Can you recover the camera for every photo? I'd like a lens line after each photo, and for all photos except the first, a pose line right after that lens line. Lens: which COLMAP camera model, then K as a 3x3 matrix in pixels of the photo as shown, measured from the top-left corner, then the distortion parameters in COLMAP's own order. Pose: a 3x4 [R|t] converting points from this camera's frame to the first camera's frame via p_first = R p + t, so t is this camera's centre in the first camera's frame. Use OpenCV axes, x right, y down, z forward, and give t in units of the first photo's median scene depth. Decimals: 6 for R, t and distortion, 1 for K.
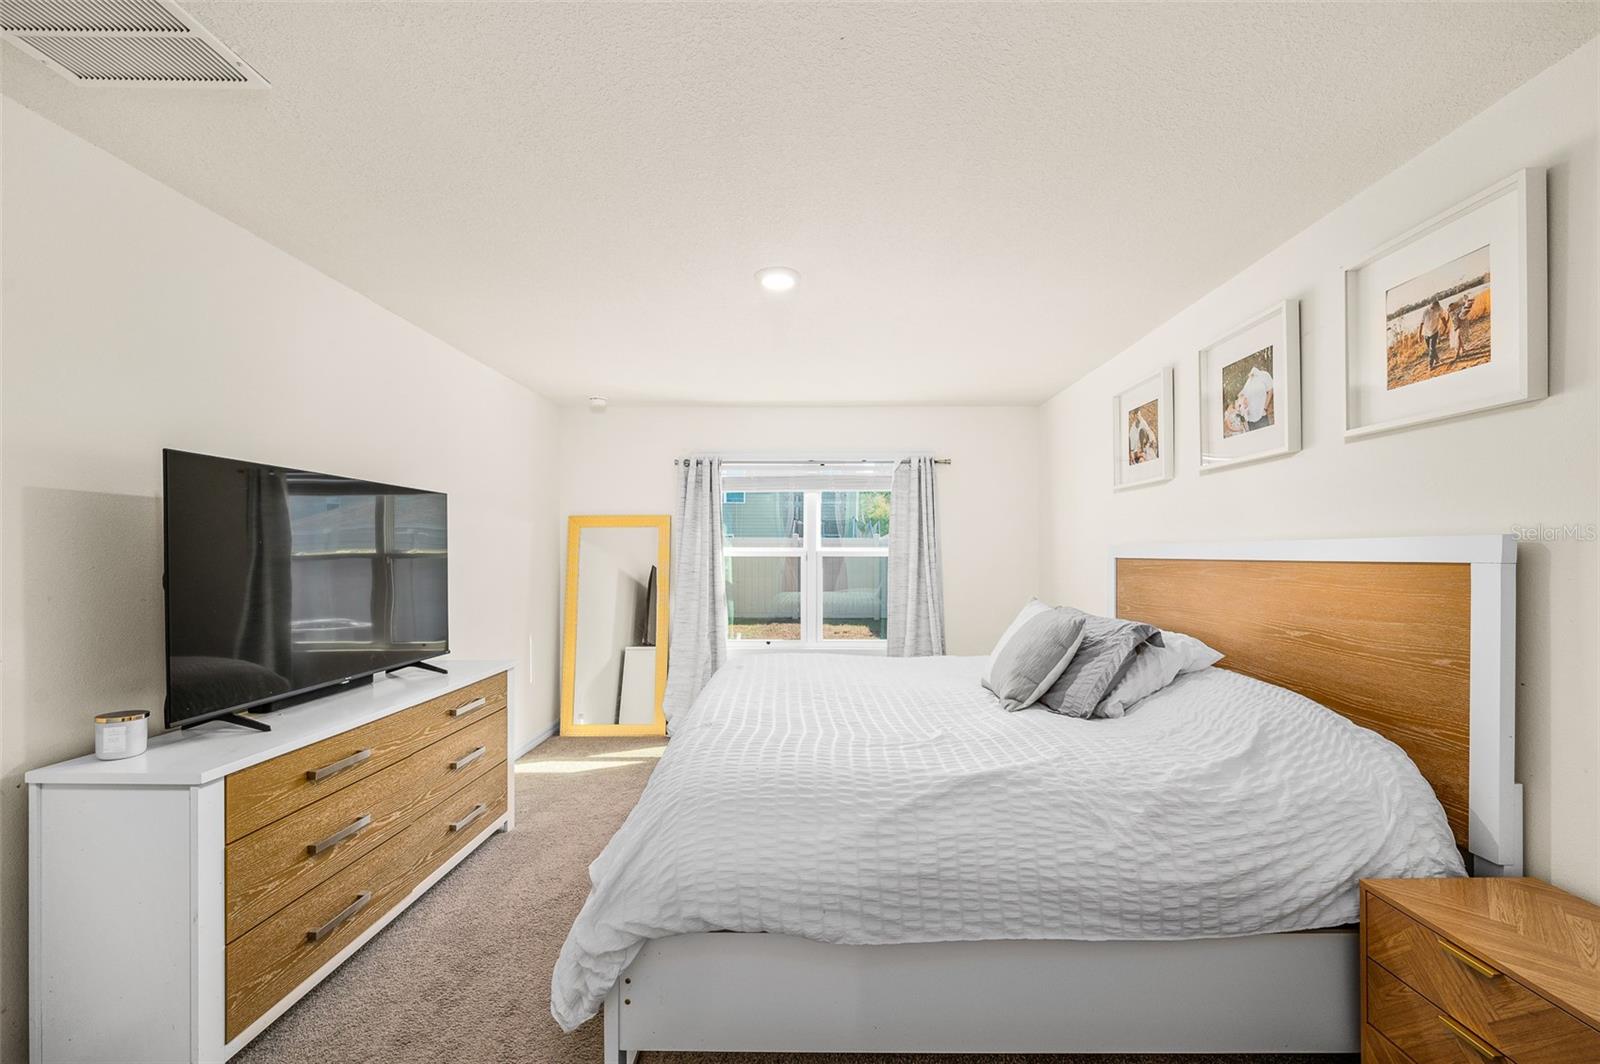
lens RADIAL K [[632.8, 0, 804.8], [0, 632.8, 540.0], [0, 0, 1]] dist [-0.000734, -0.000236]
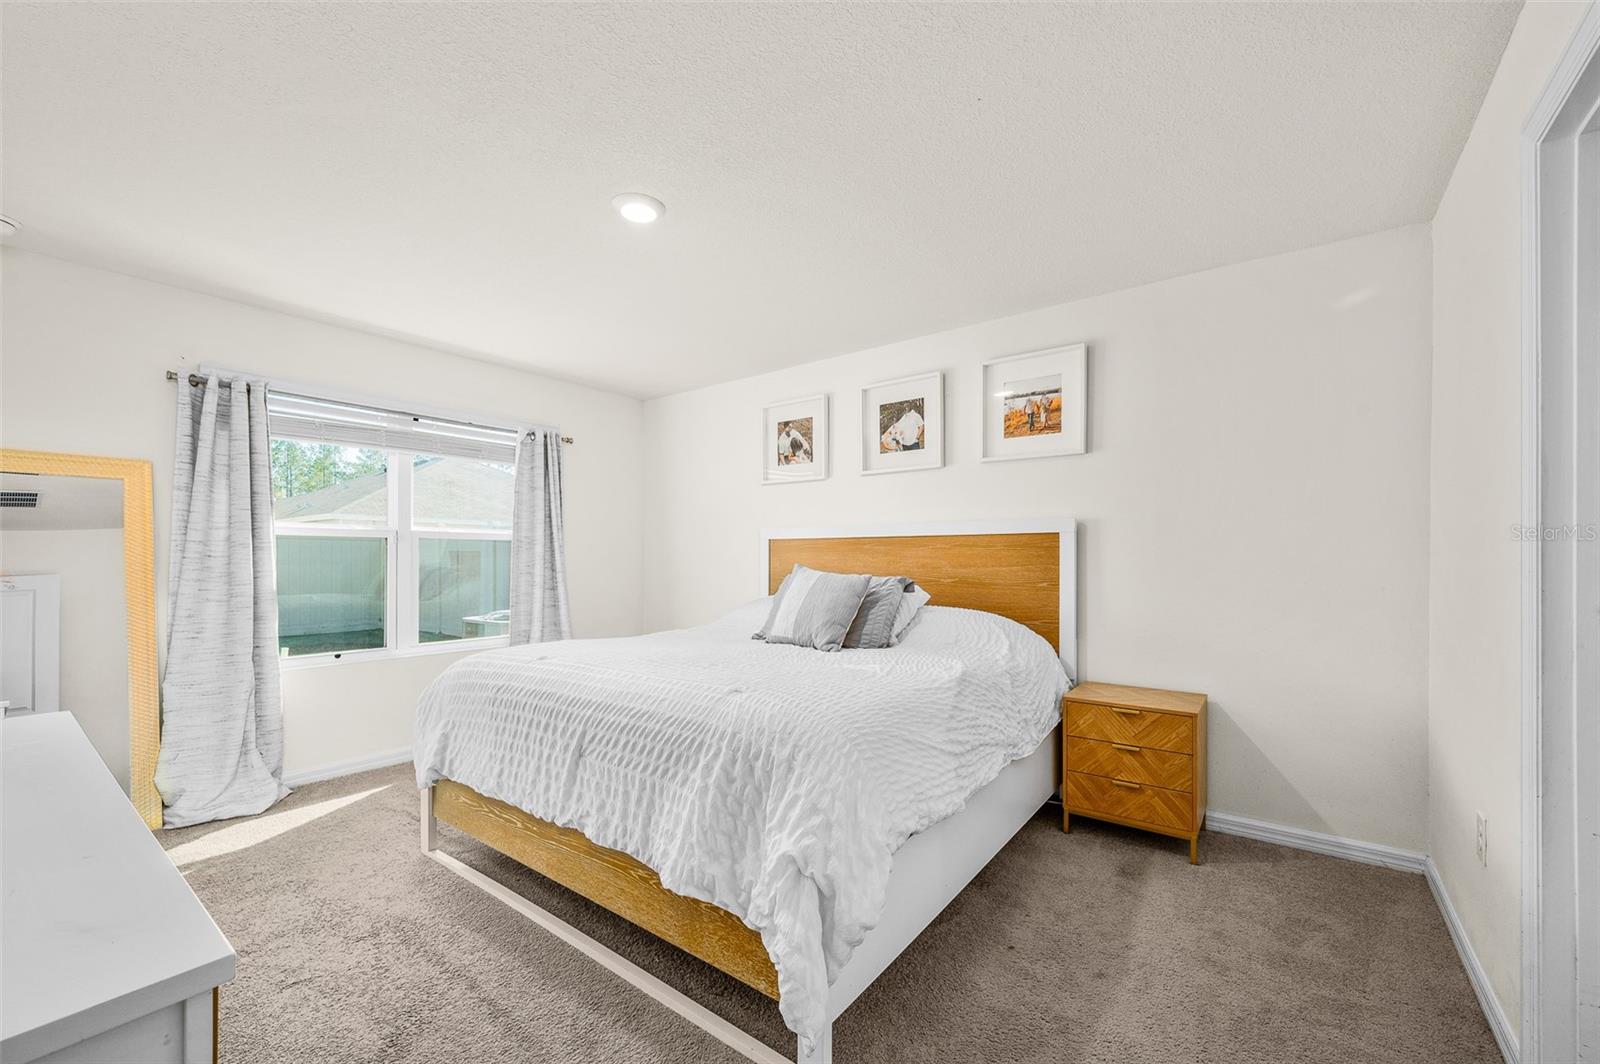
lens RADIAL K [[638.5, 0, 806.2], [0, 638.5, 546.1], [0, 0, 1]] dist [0.000289, -0.000166]
pose [[0.594230, 0.015077, 0.804154, -0.678051], [-0.016846, 0.999838, -0.006297, 0.069403], [-0.804118, -0.009805, 0.594388, 0.297635]]
